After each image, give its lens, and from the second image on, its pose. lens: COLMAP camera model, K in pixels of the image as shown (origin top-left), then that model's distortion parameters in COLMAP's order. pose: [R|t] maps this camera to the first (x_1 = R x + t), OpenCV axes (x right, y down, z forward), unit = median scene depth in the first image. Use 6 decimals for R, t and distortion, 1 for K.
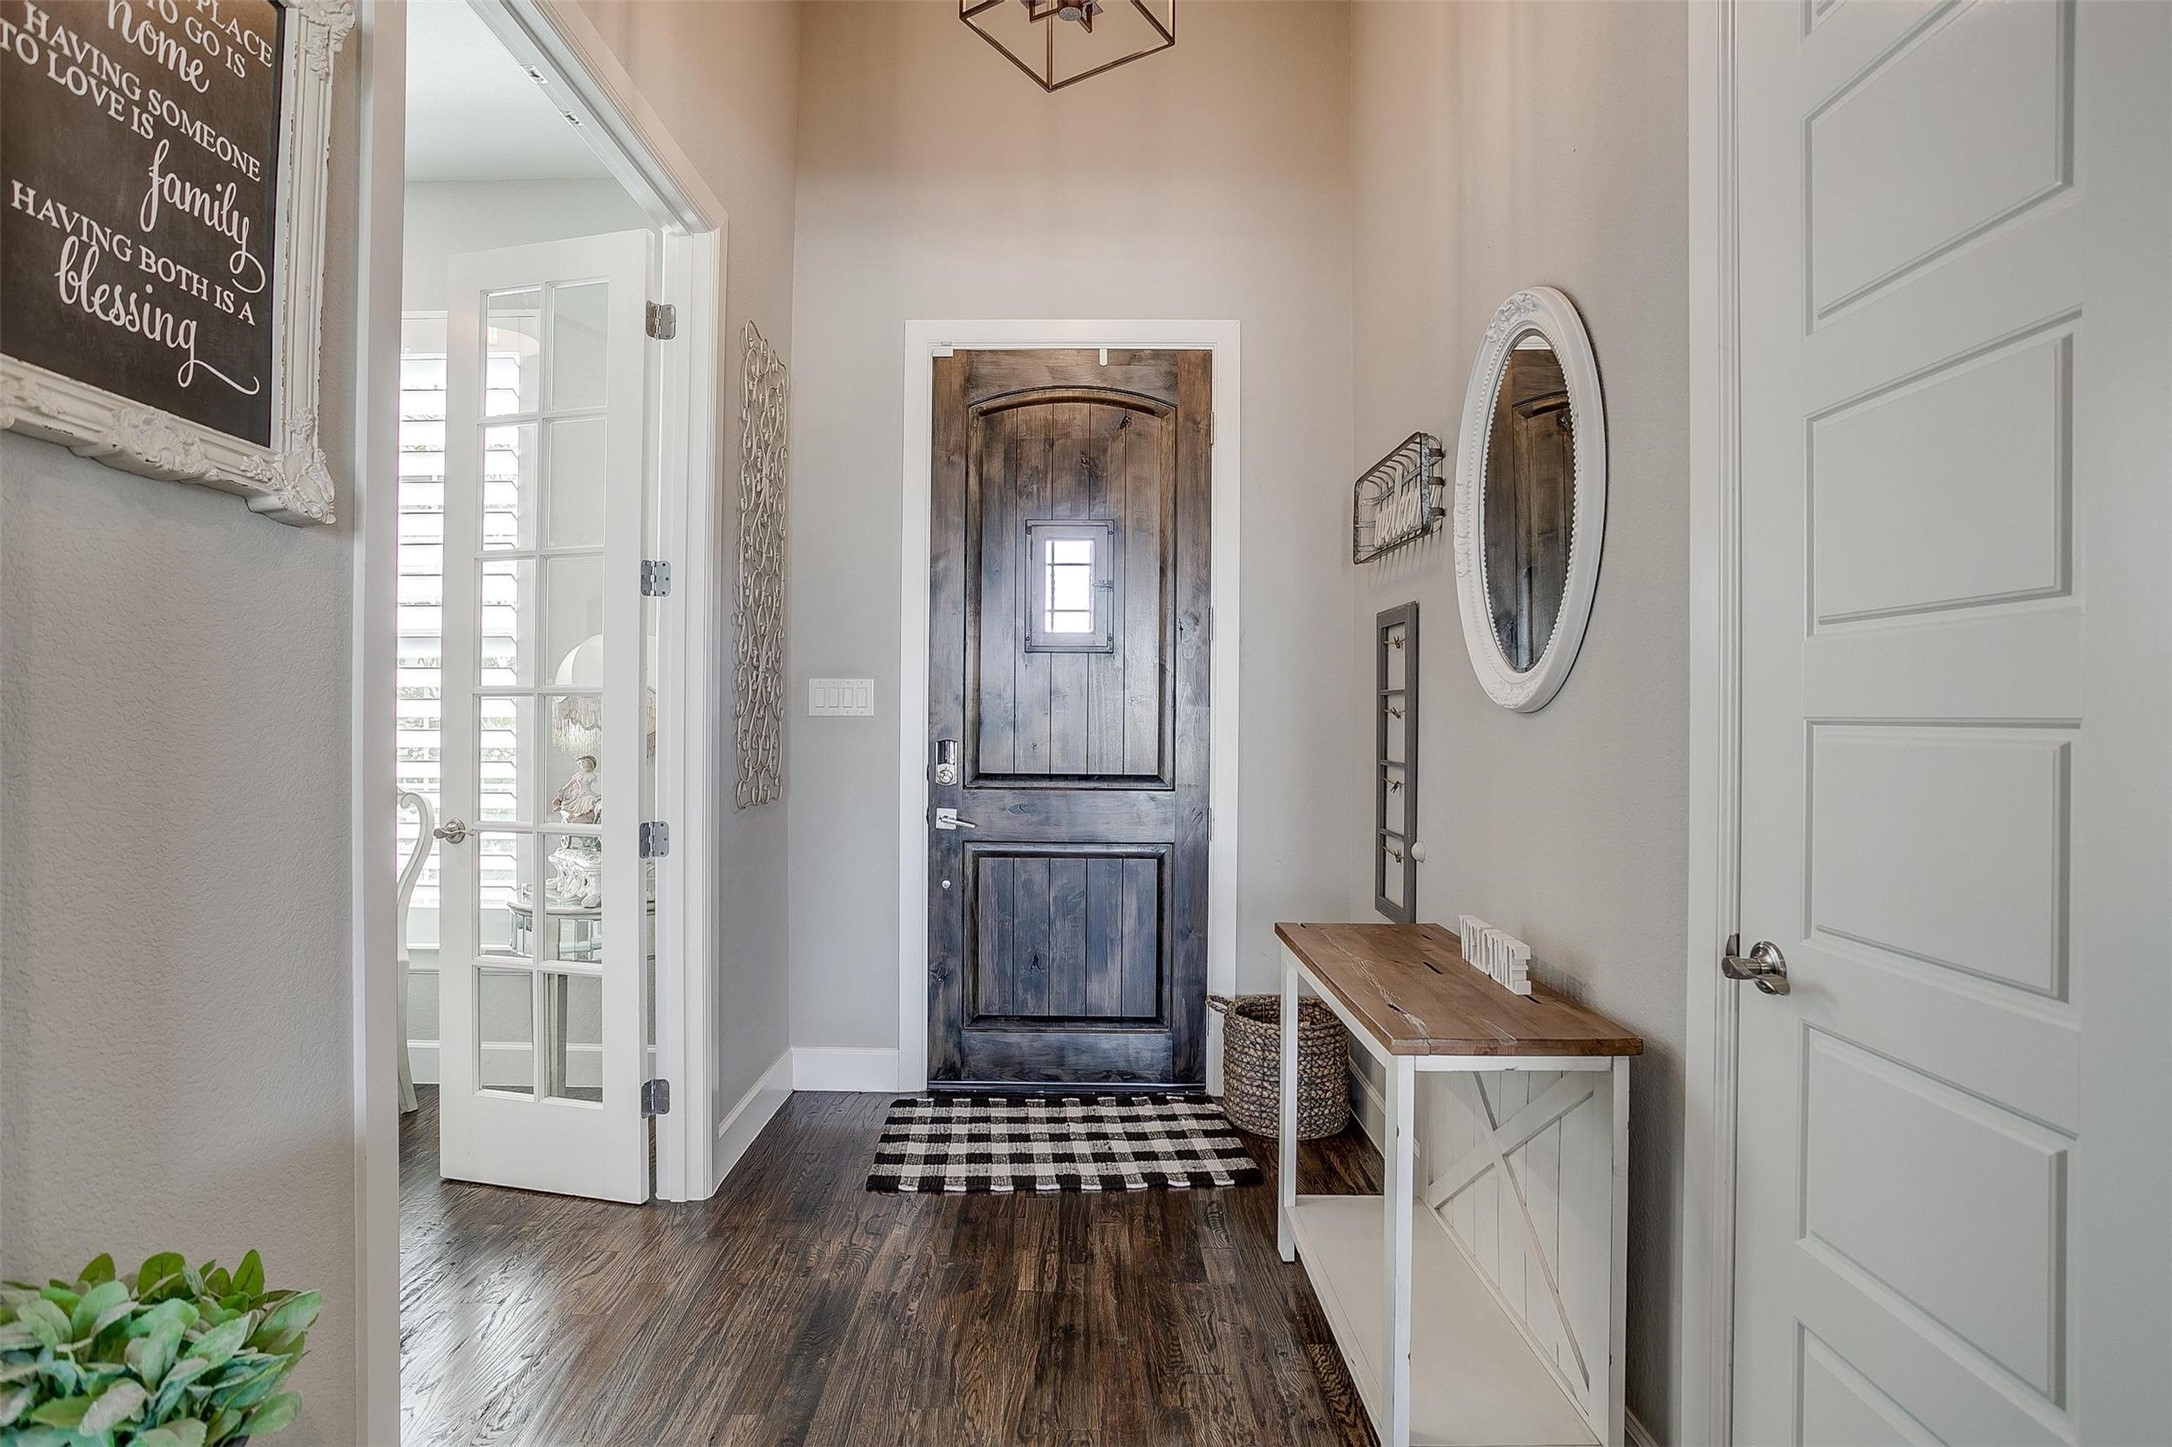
lens RADIAL K [[1137.6, 0, 1088.4], [0, 1137.6, 711.5], [0, 0, 1]] dist [-0.072354, 0.042781]
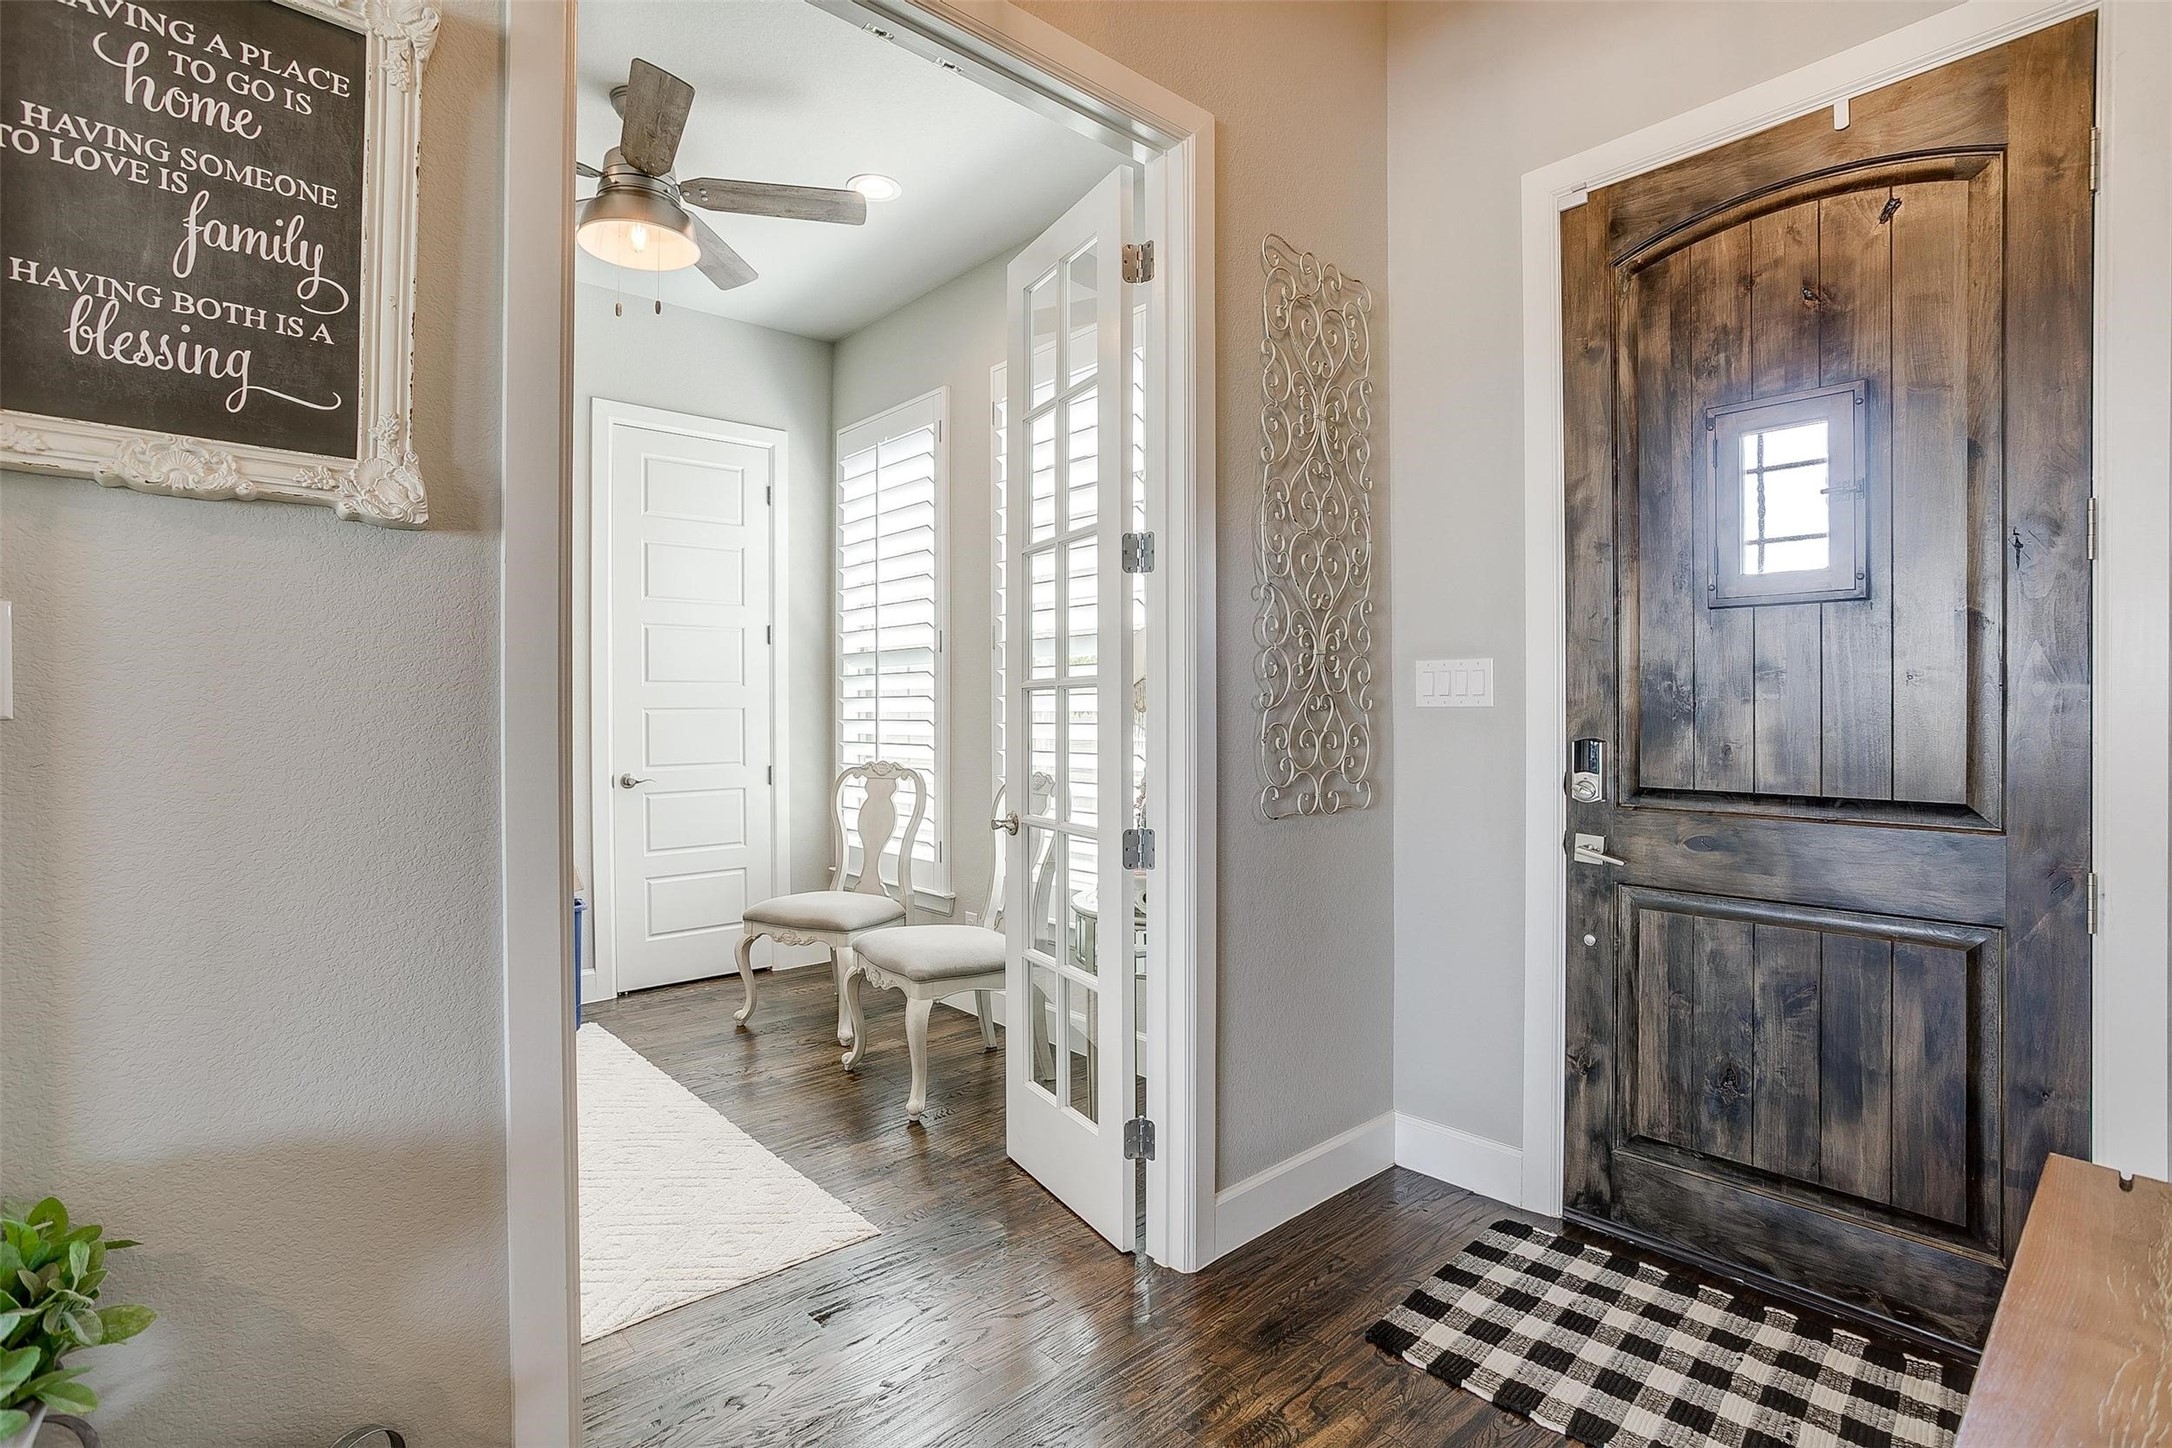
lens RADIAL K [[1071.0, 0, 1083.2], [0, 1071.0, 705.8], [0, 0, 1]] dist [-0.047809, 0.026790]
pose [[0.654341, -0.007897, -0.756158, 0.475112], [0.009896, 0.999949, -0.001879, 0.006155], [0.756135, -0.006254, 0.654386, 0.882009]]
